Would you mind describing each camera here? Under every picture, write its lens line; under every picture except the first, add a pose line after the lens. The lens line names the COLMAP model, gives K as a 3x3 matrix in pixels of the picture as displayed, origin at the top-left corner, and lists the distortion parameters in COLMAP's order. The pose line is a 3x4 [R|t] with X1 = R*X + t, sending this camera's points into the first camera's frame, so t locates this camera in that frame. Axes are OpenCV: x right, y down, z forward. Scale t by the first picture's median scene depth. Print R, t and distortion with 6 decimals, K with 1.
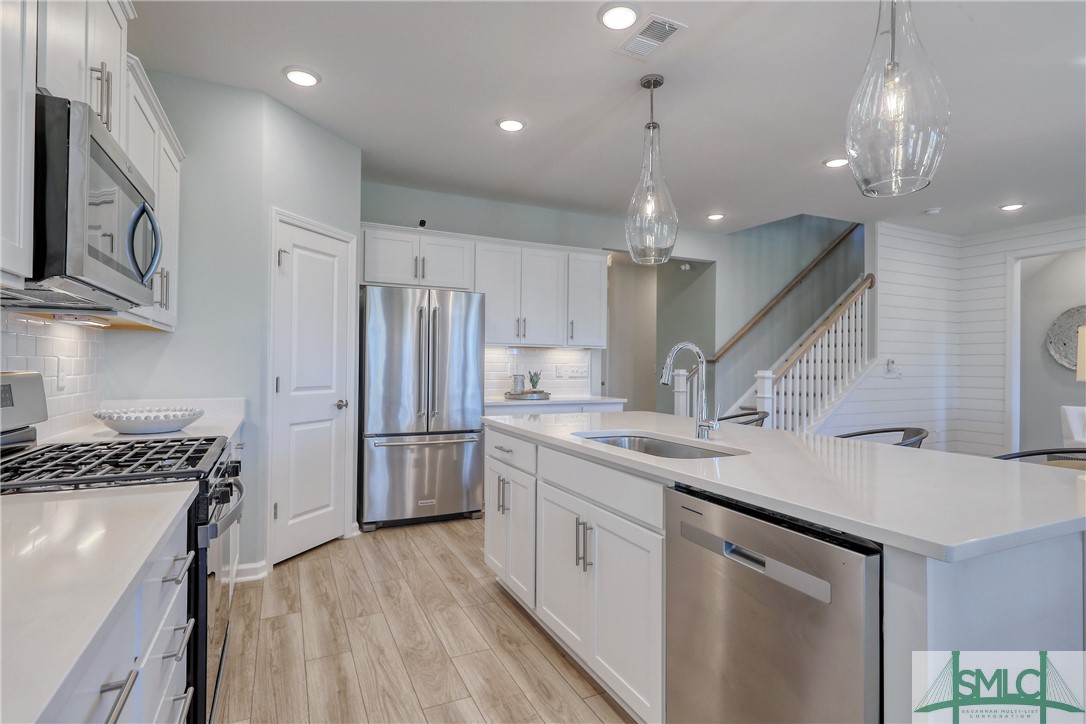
lens RADIAL K [[540.1, 0, 540.1], [0, 540.1, 361.3], [0, 0, 1]] dist [-0.000489, 0.000333]
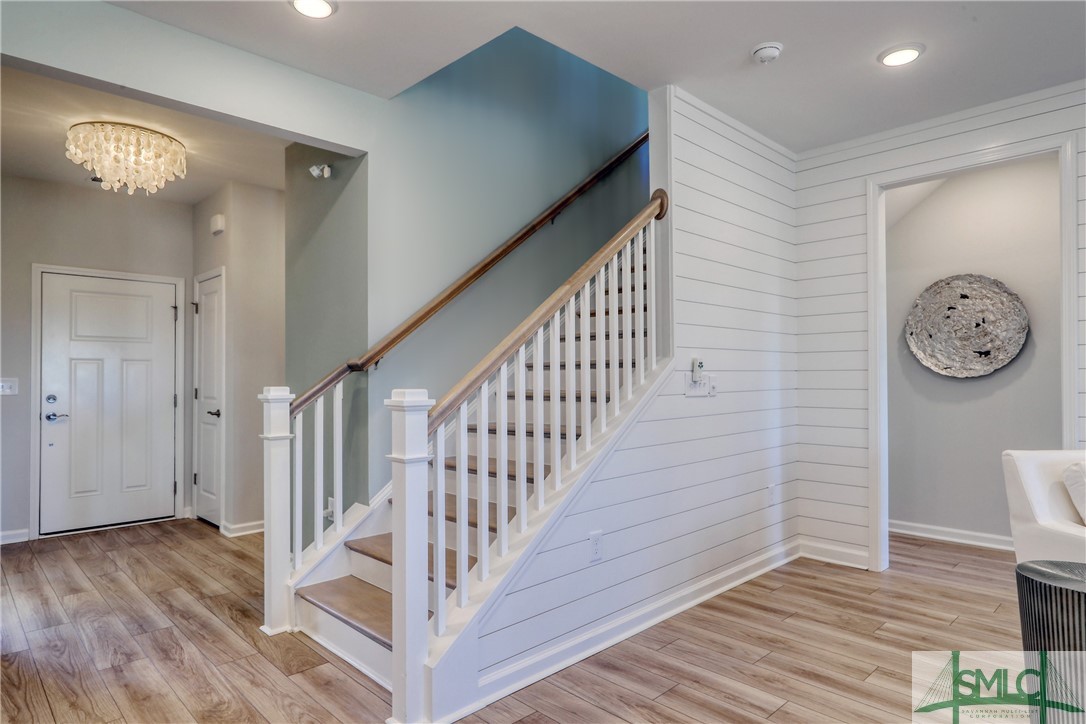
lens RADIAL K [[608.7, 0, 543.0], [0, 608.7, 362.0], [0, 0, 1]] dist [0.022094, 0.000158]
pose [[0.947658, -0.007711, 0.319194, 0.319966], [0.012992, 0.999812, -0.014420, 0.004781], [-0.319022, 0.017813, 0.947580, 0.489100]]
